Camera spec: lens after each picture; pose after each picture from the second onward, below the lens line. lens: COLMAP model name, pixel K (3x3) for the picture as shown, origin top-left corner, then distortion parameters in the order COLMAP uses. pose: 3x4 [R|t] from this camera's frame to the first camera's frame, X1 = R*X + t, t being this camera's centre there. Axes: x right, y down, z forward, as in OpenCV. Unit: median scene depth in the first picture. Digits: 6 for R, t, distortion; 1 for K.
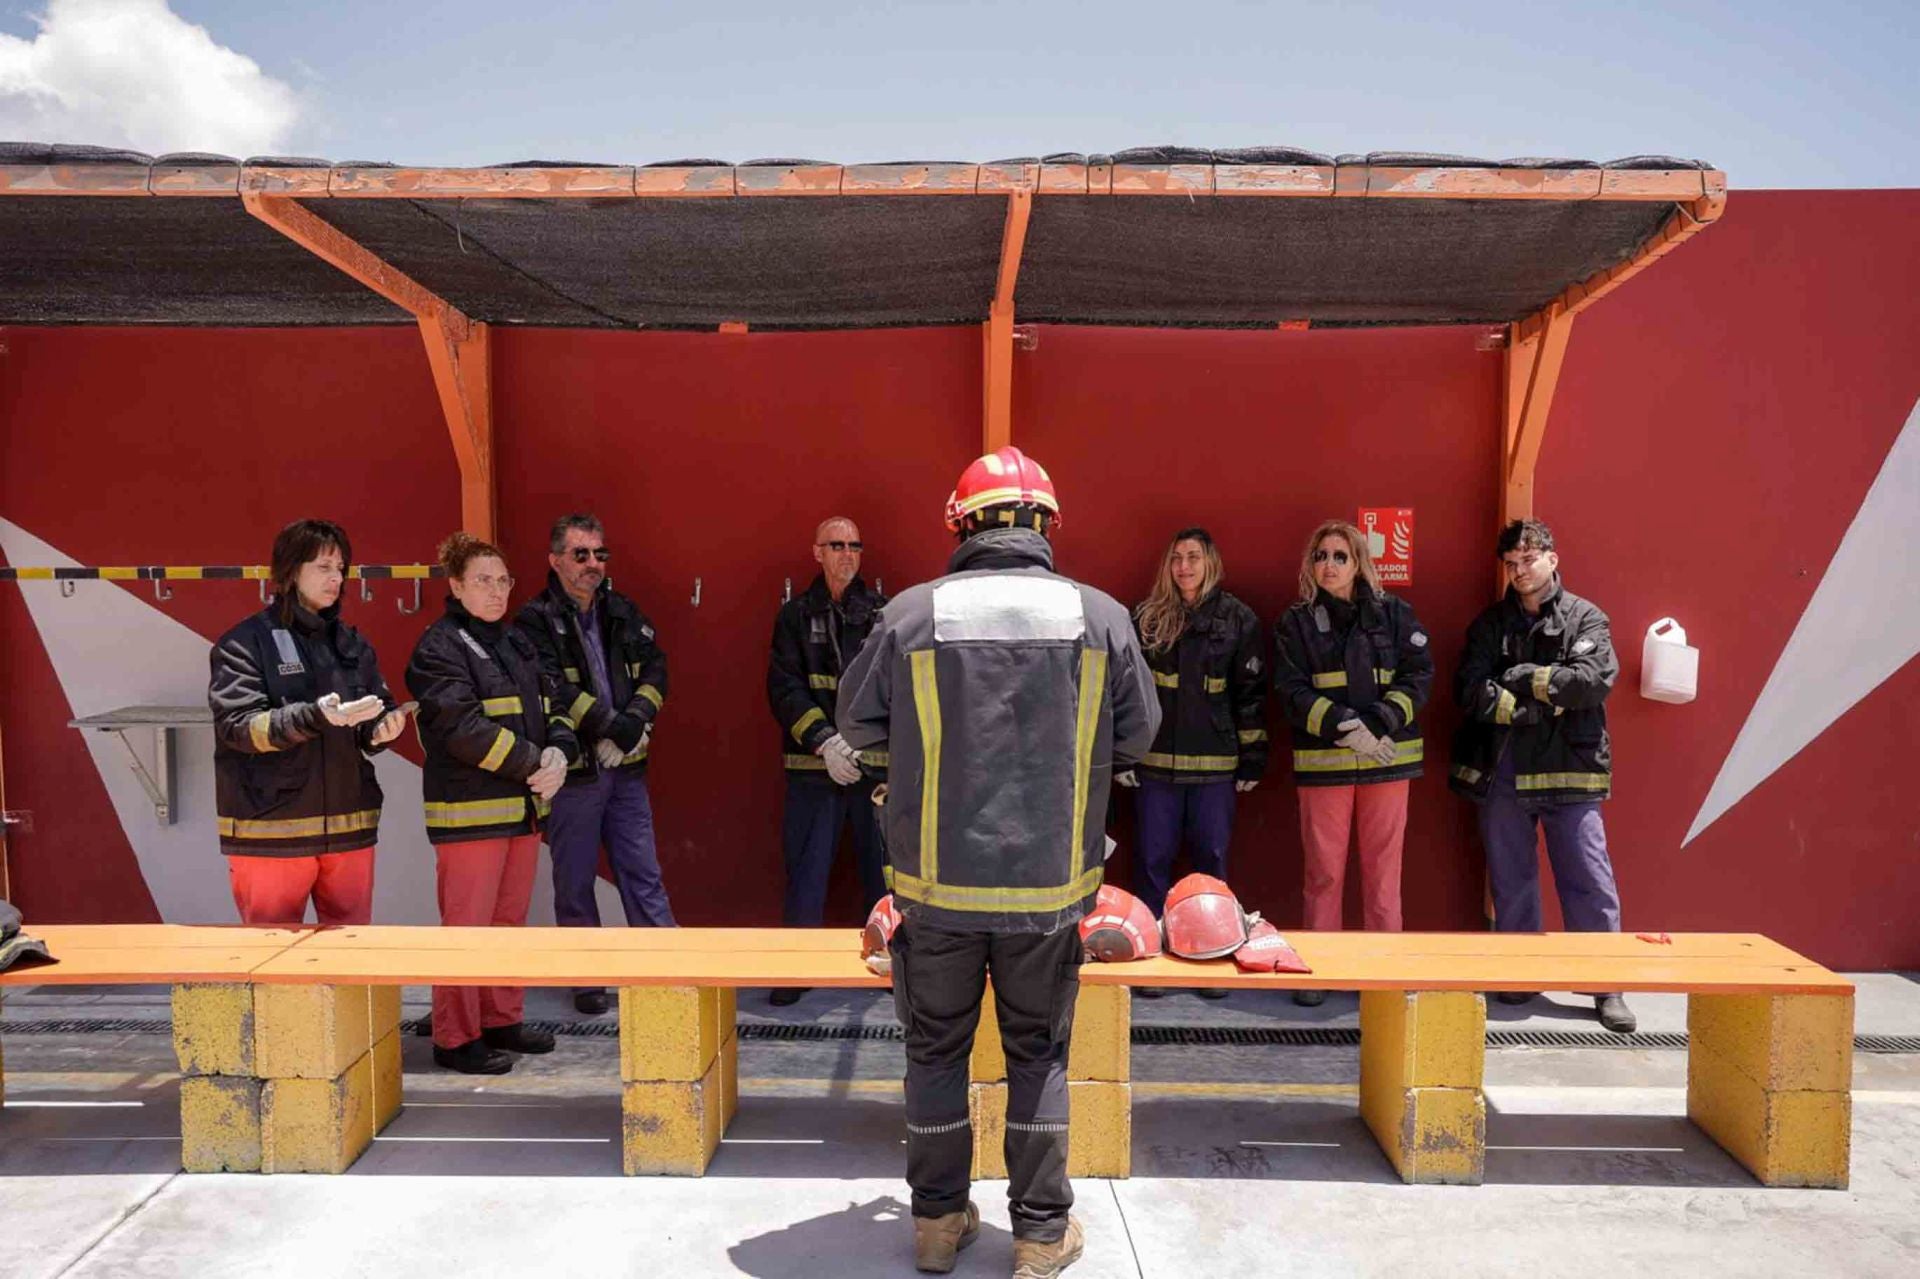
lens RADIAL K [[1630.5, 0, 952.9], [0, 1630.5, 660.6], [0, 0, 1]] dist [-0.018481, 0.011115]
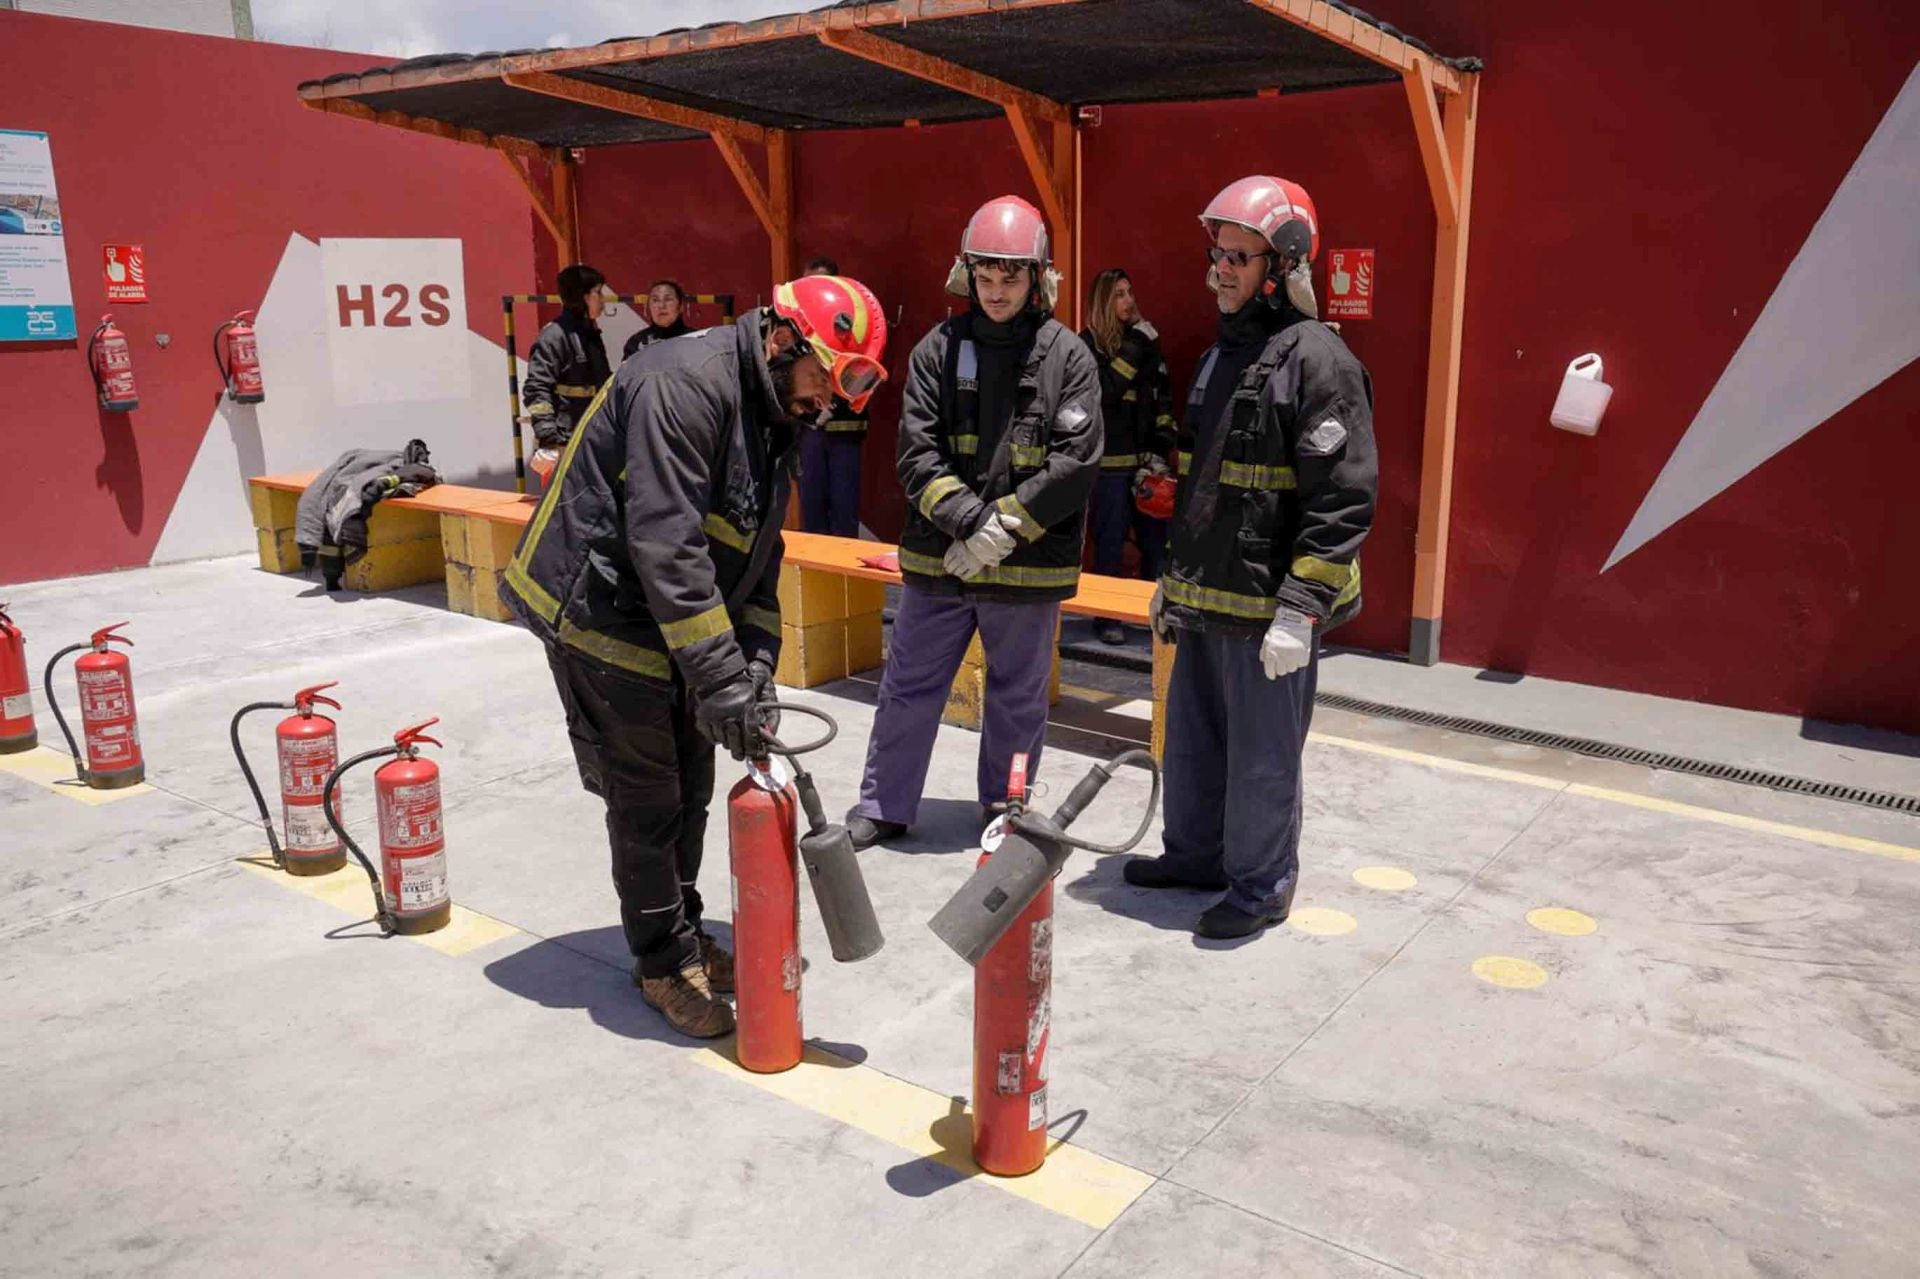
lens RADIAL K [[1463.0, 0, 925.3], [0, 1463.0, 645.1], [0, 0, 1]] dist [-0.041536, 0.052877]
pose [[0.801765, 0.143205, -0.580229, 0.778750], [-0.048476, 0.983252, 0.175688, 0.017662], [0.595670, -0.112733, 0.795279, -0.038458]]
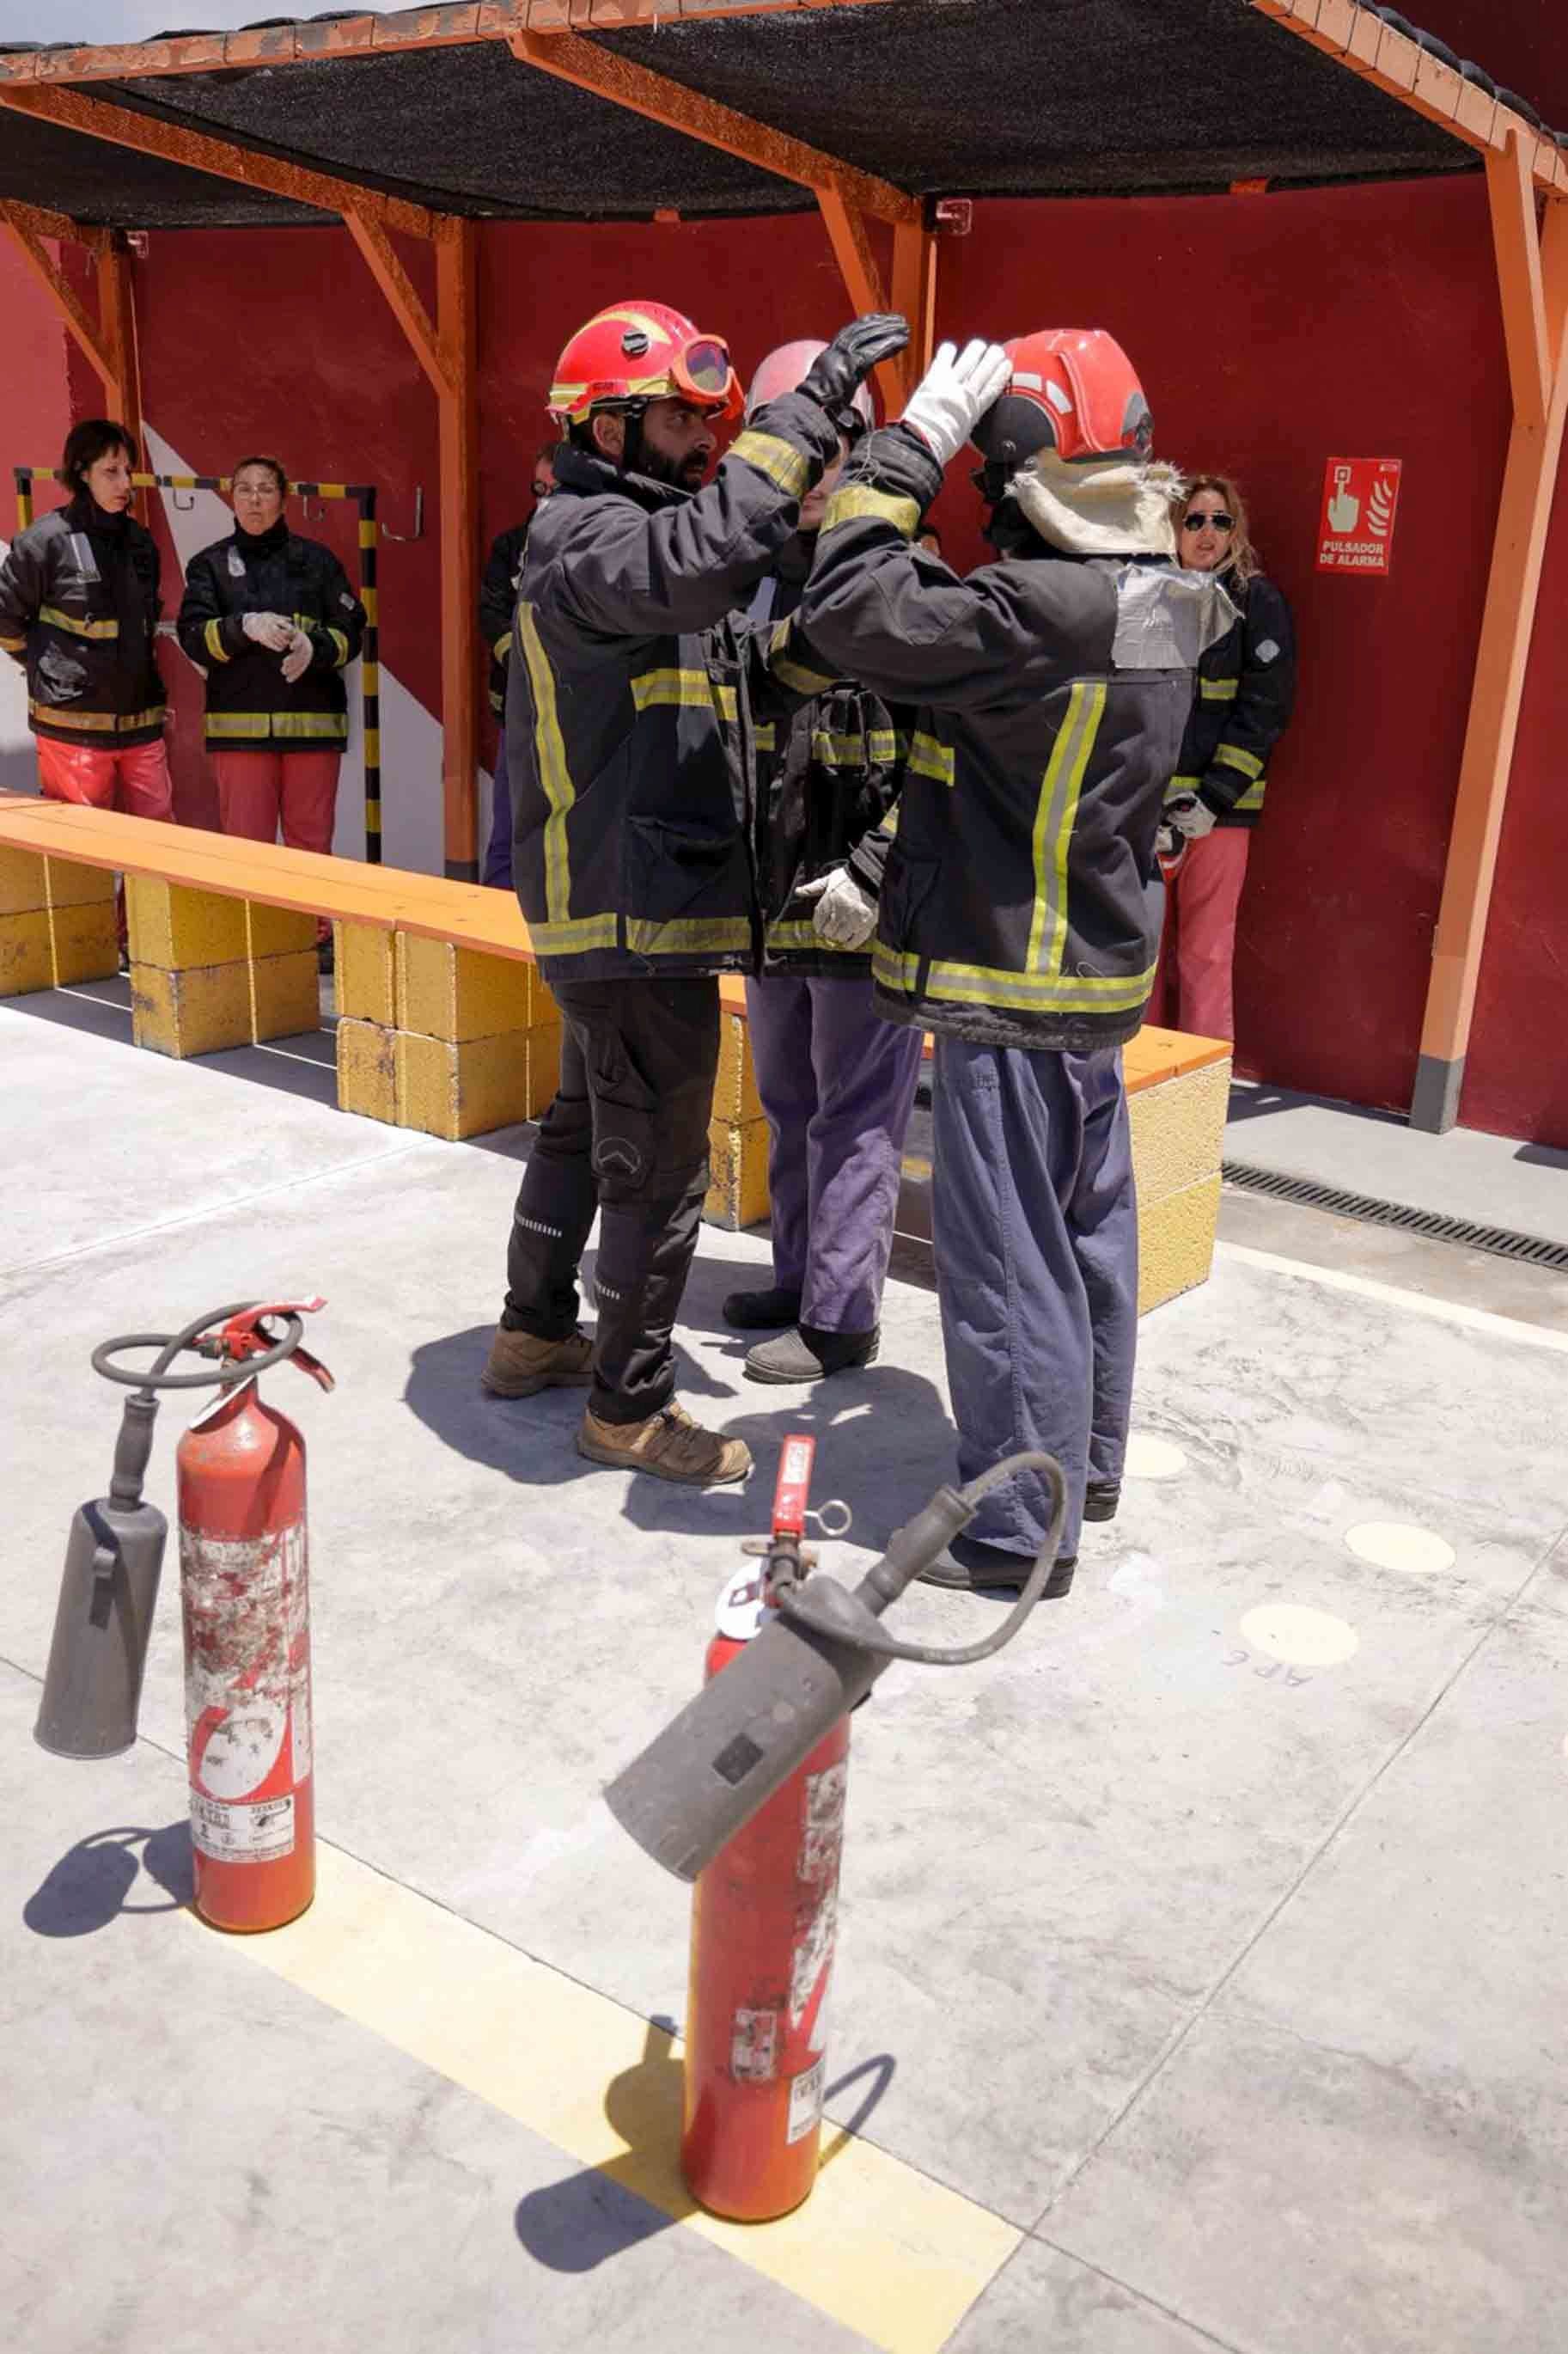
lens RADIAL K [[2082.1, 0, 733.2], [0, 2082.1, 1186.1], [0, 0, 1]] dist [0.004284, 0.055826]
pose [[0.813219, 0.220506, -0.538564, 0.712127], [-0.092194, 0.962563, 0.254896, 0.006137], [0.574608, -0.157634, 0.803105, 0.059266]]
